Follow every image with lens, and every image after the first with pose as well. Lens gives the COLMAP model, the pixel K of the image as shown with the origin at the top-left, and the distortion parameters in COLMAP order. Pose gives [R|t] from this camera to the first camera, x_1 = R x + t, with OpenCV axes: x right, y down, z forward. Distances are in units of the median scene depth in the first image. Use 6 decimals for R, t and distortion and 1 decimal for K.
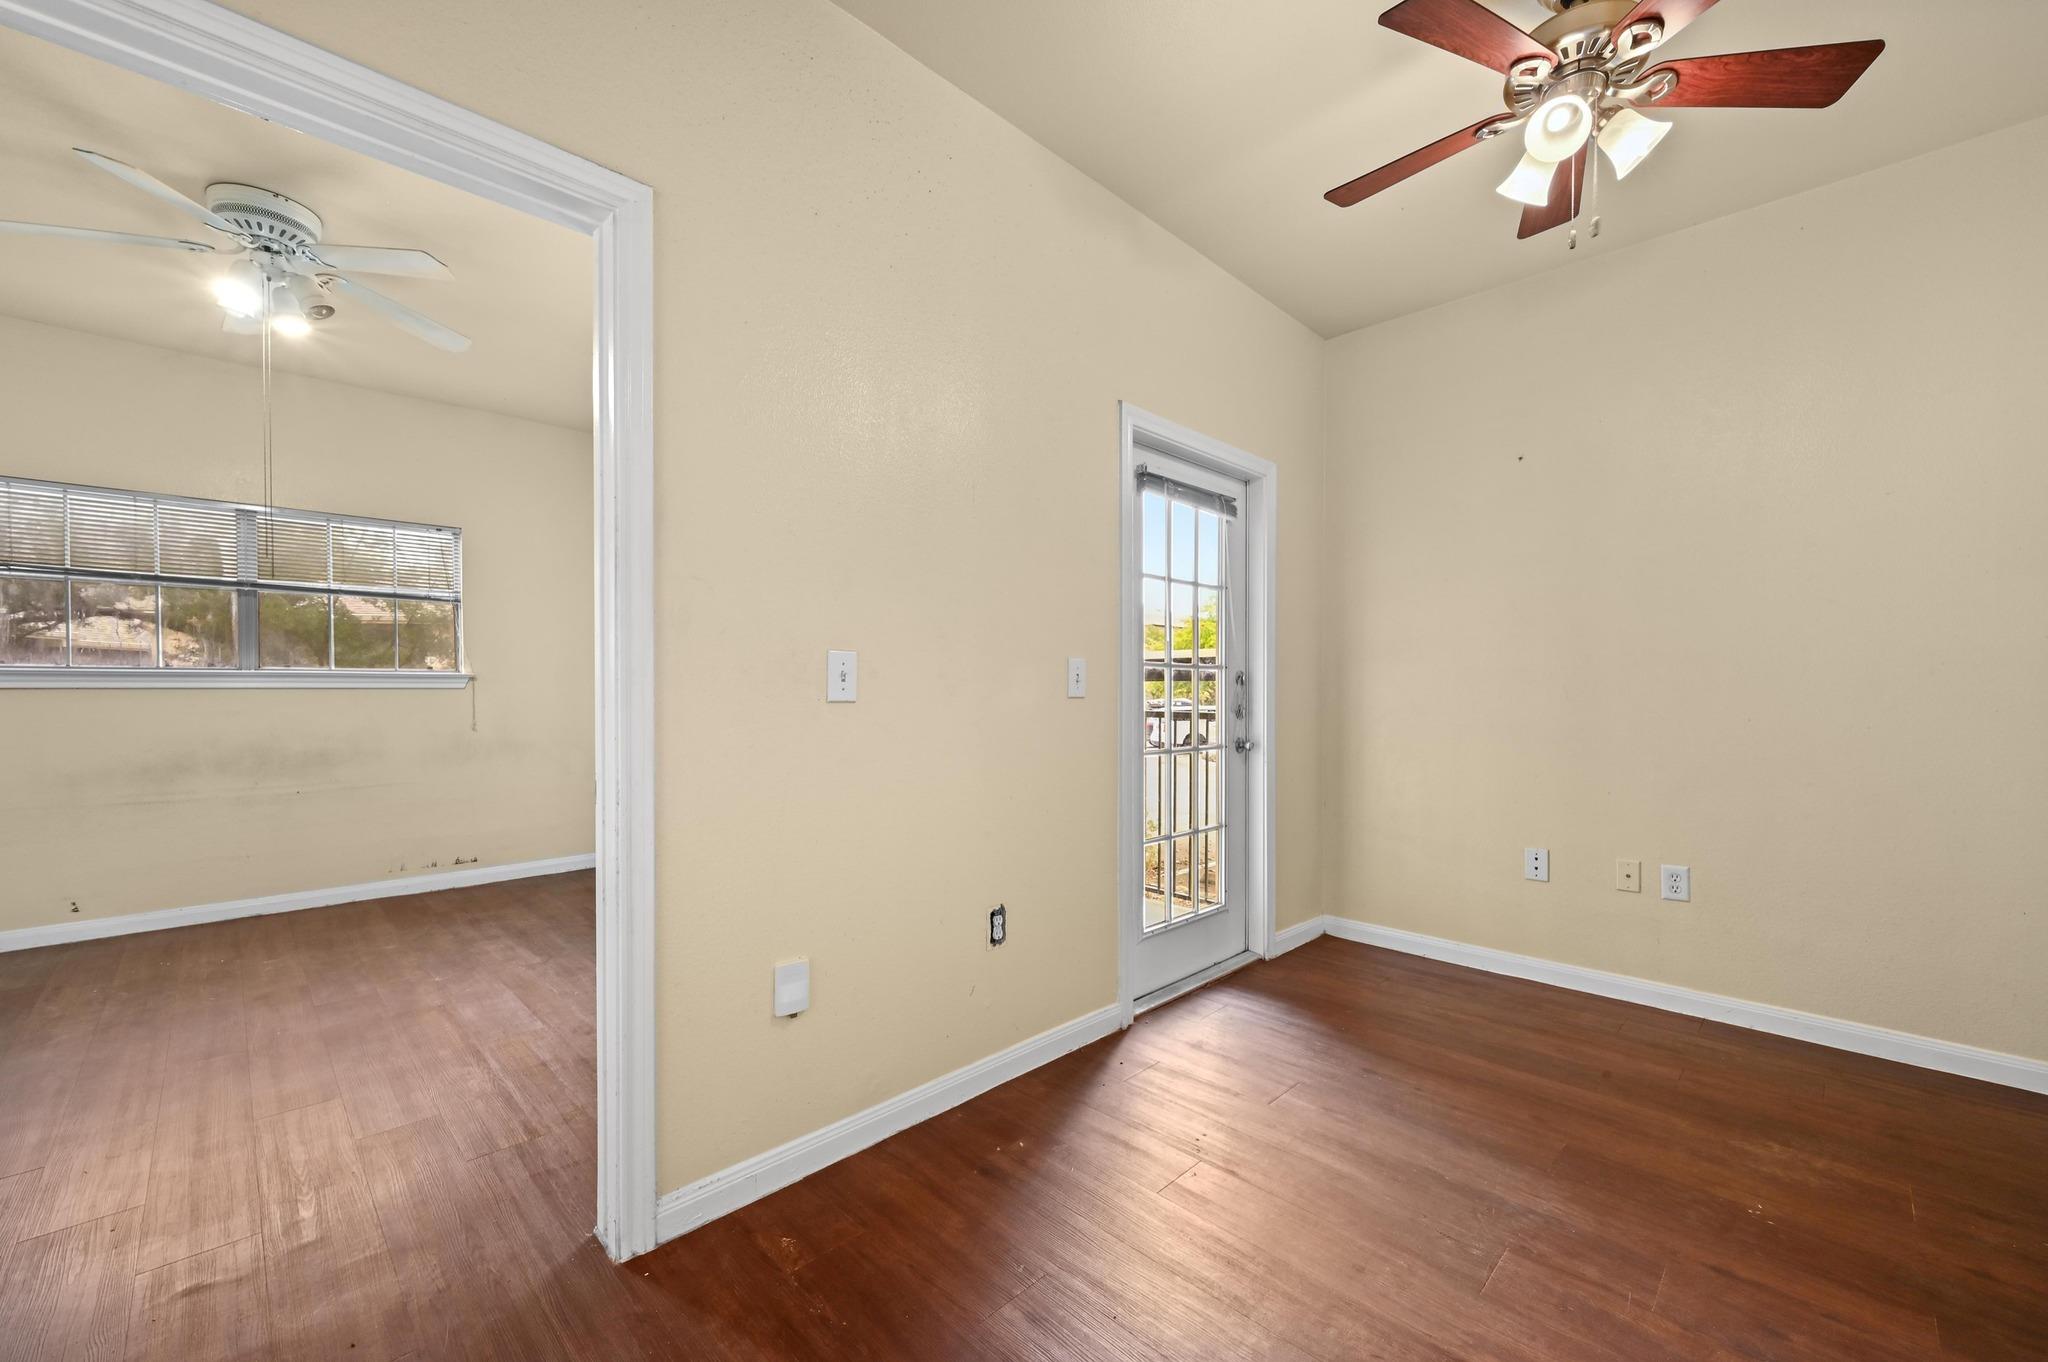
lens RADIAL K [[811.3, 0, 1024.9], [0, 811.3, 695.9], [0, 0, 1]] dist [-0.000403, -0.000303]
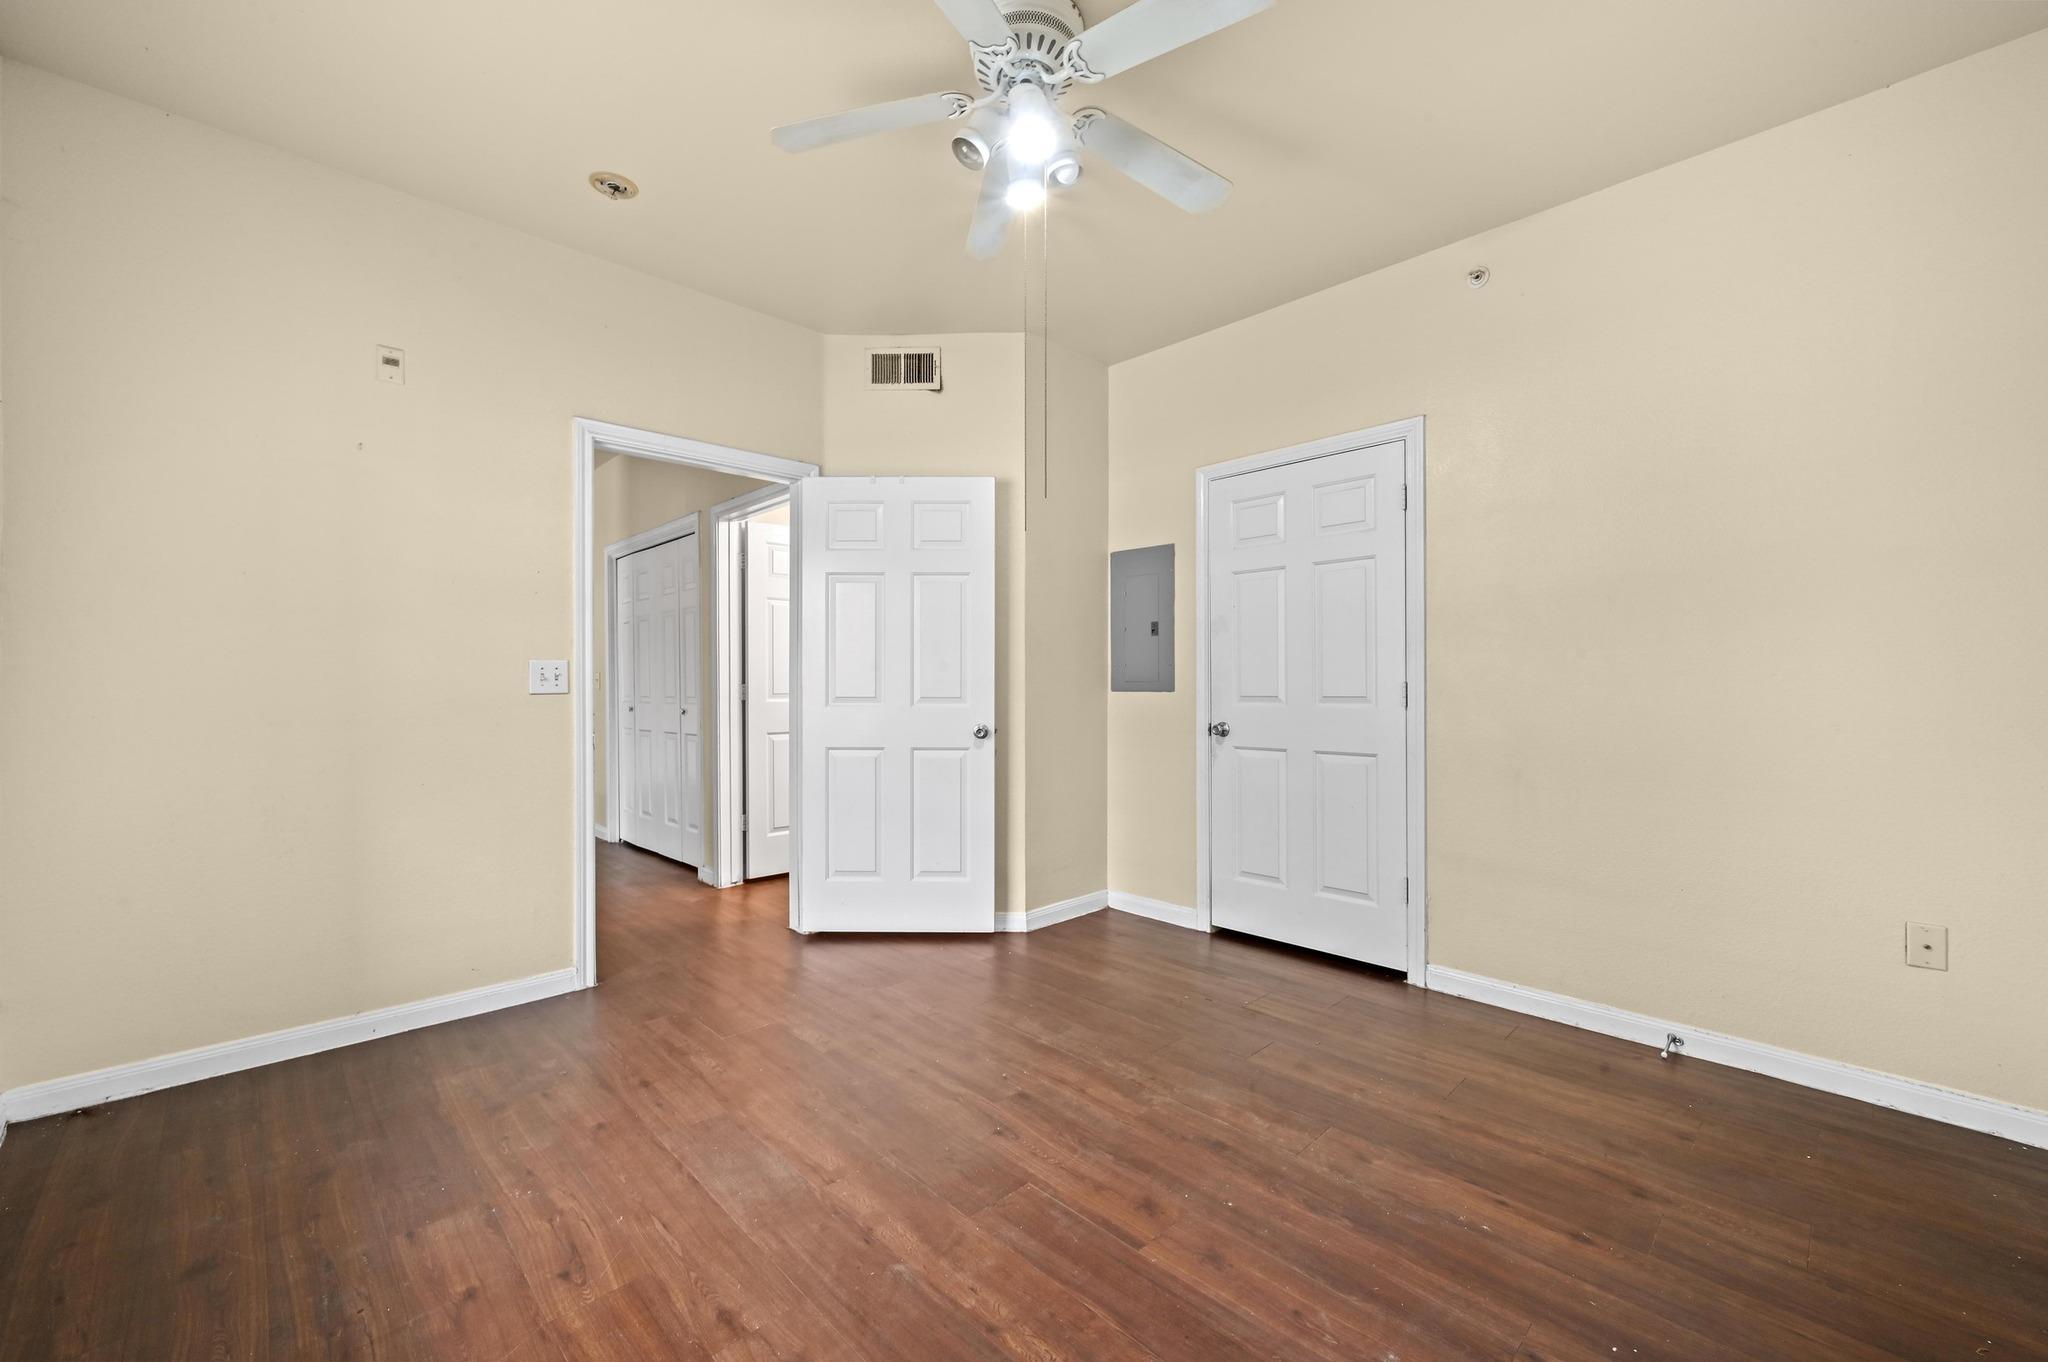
lens RADIAL K [[811.3, 0, 1024.6], [0, 811.3, 681.4], [0, 0, 1]] dist [-0.000403, -0.000303]
pose [[-0.999838, 0.003016, 0.017718, -0.692330], [0.003108, 0.999982, 0.005189, -0.010747], [-0.017702, 0.005243, -0.999830, 1.276490]]
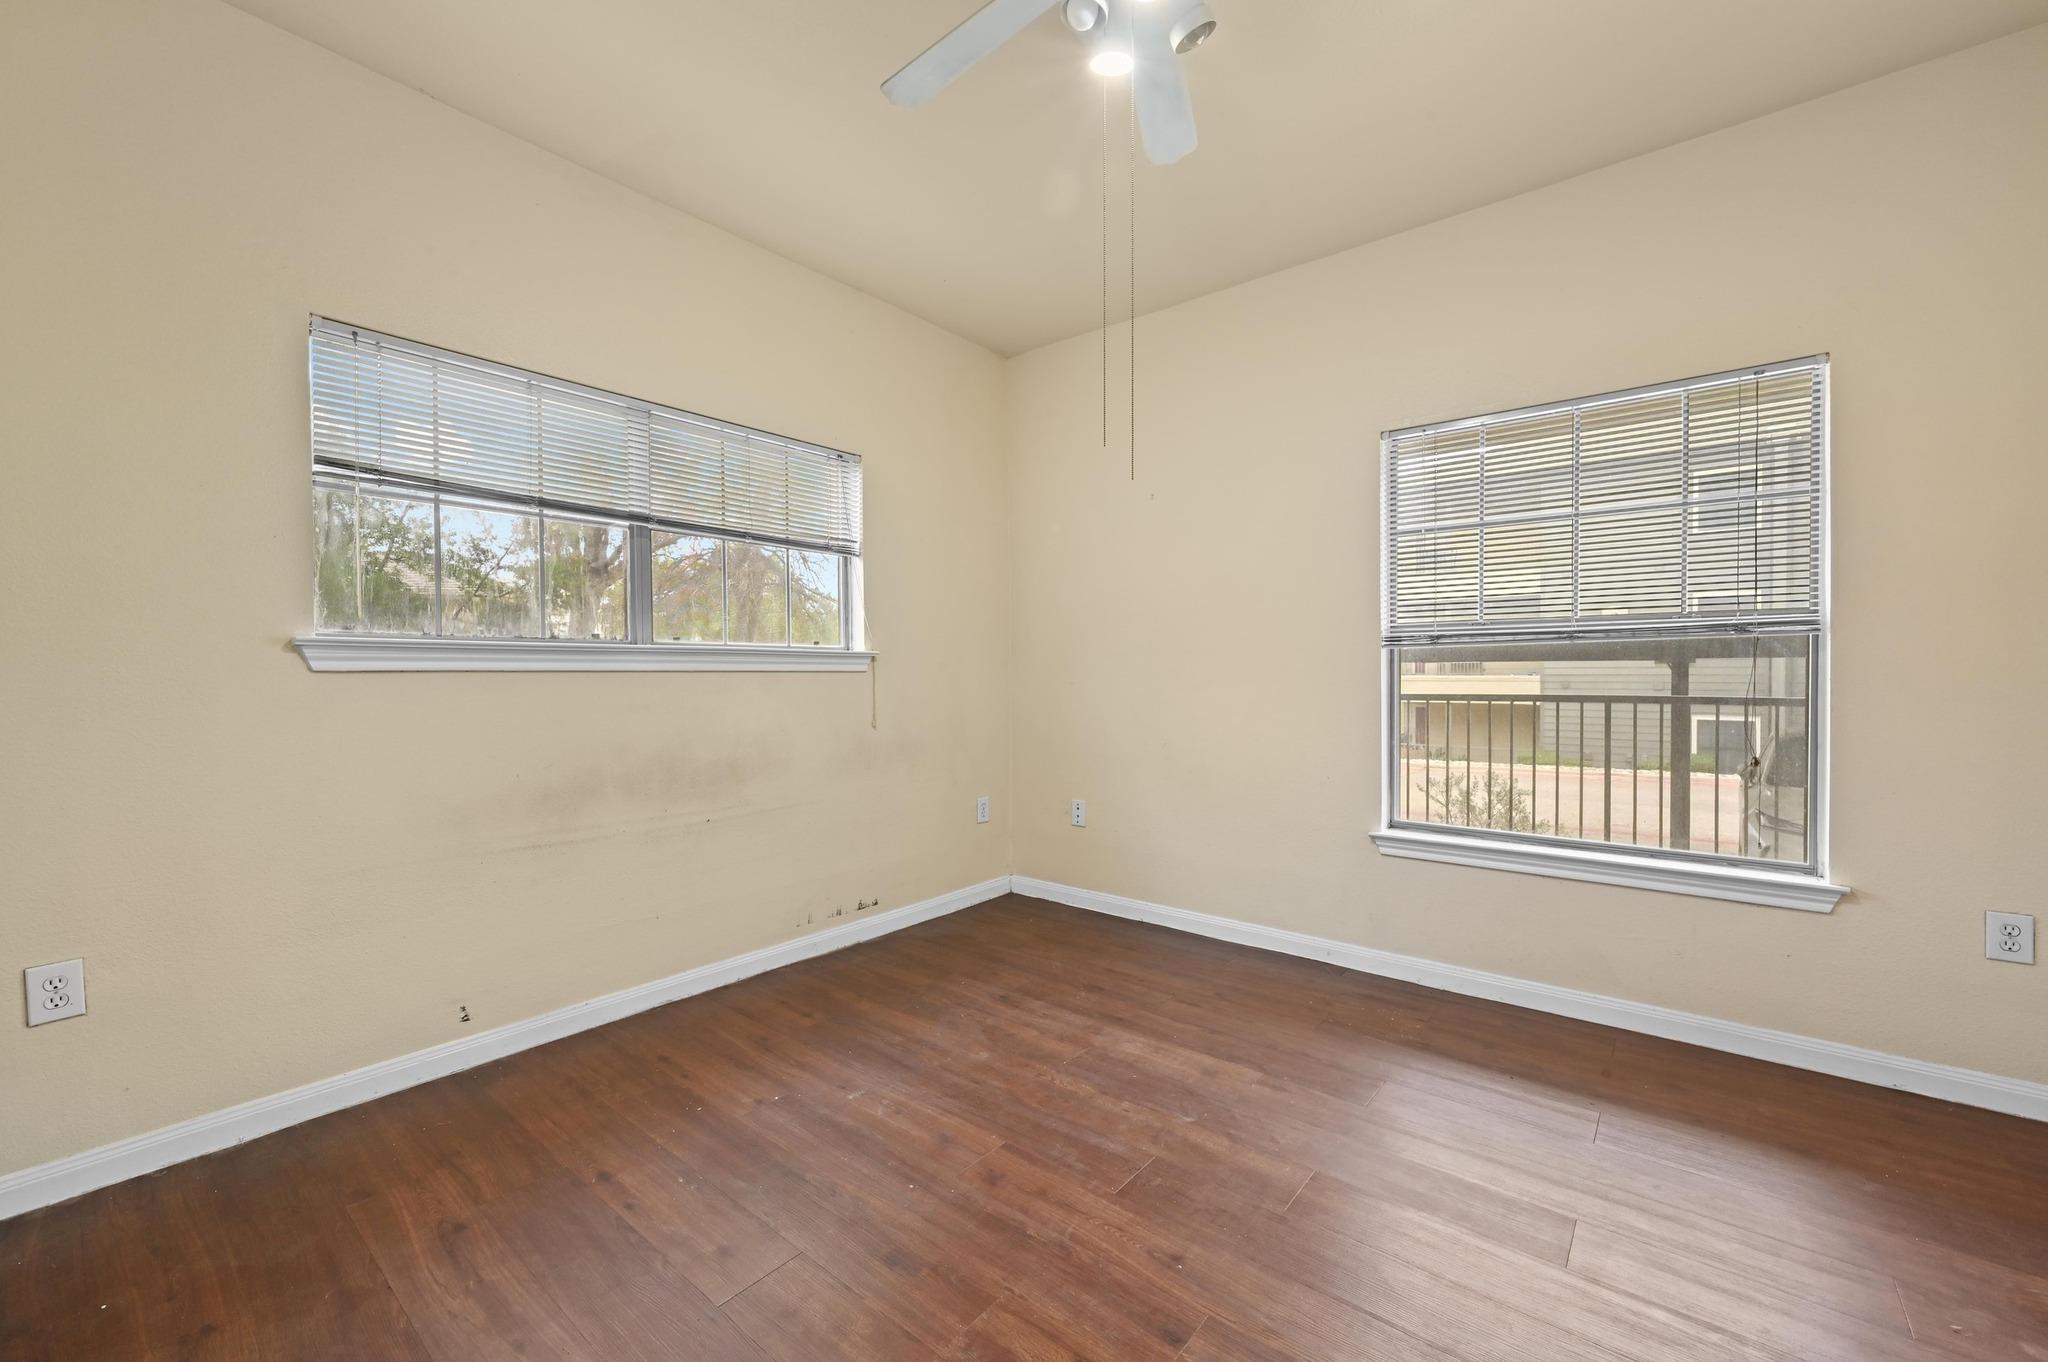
lens RADIAL K [[811.3, 0, 1028.9], [0, 811.3, 680.5], [0, 0, 1]] dist [-0.000403, -0.000303]
pose [[0.994878, -0.000511, 0.101079, -0.782602], [0.000539, 1.000000, -0.000246, -0.000783], [-0.101079, 0.000299, 0.994878, 0.315406]]
